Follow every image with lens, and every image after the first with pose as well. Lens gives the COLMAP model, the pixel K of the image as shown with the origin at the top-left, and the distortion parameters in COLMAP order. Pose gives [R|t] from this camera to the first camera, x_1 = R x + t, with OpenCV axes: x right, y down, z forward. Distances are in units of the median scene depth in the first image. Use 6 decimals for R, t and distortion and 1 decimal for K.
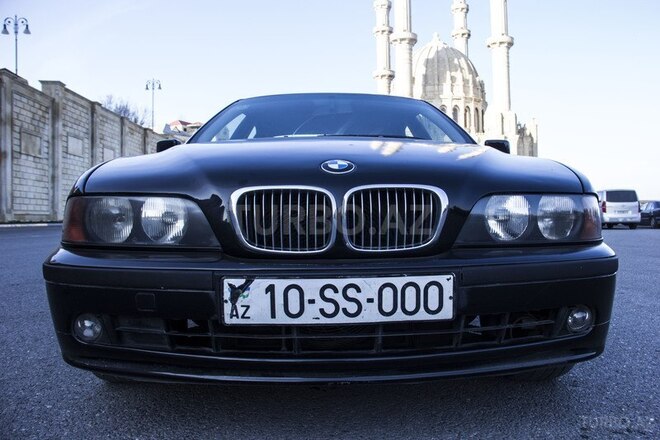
lens RADIAL K [[559.8, 0, 330.0], [0, 559.8, 220.0], [0, 0, 1]] dist [-0.158918, 0.003448]
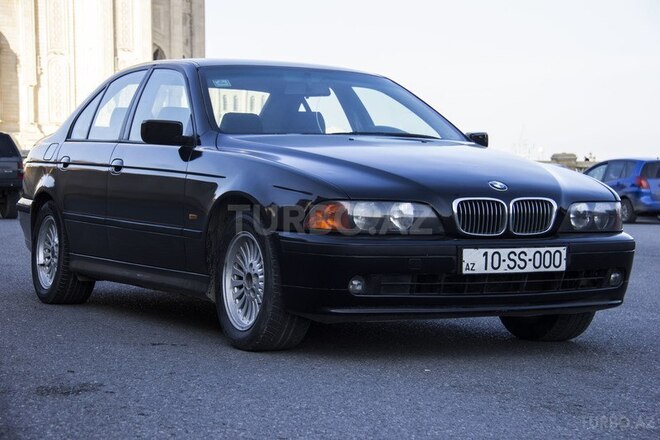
lens RADIAL K [[1568.5, 0, 330.1], [0, 1568.5, 232.1], [0, 0, 1]] dist [0.064710, 7.003403]
pose [[0.896986, 0.001709, 0.442055, -2.839879], [-0.011797, 0.999729, 0.020072, -0.048373], [-0.441901, -0.023219, 0.896763, -3.412629]]
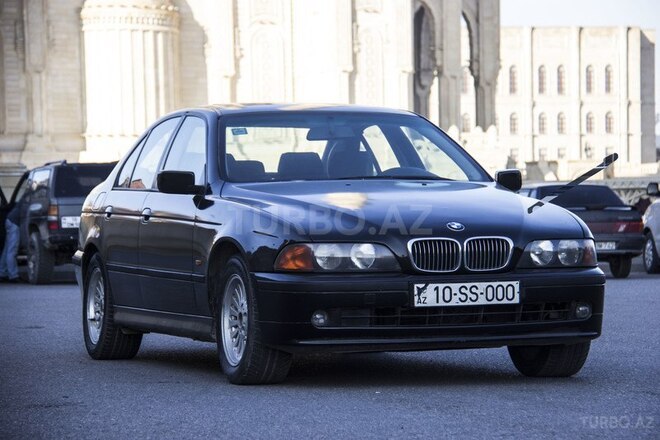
lens RADIAL K [[2753.2, 0, 330.0], [0, 2753.2, 220.0], [0, 0, 1]] dist [0.272384, 2.741894]
pose [[0.955069, -0.007700, 0.296282, -3.429252], [0.011942, 0.999850, -0.012508, -0.006987], [-0.296141, 0.015484, 0.955019, -8.442378]]
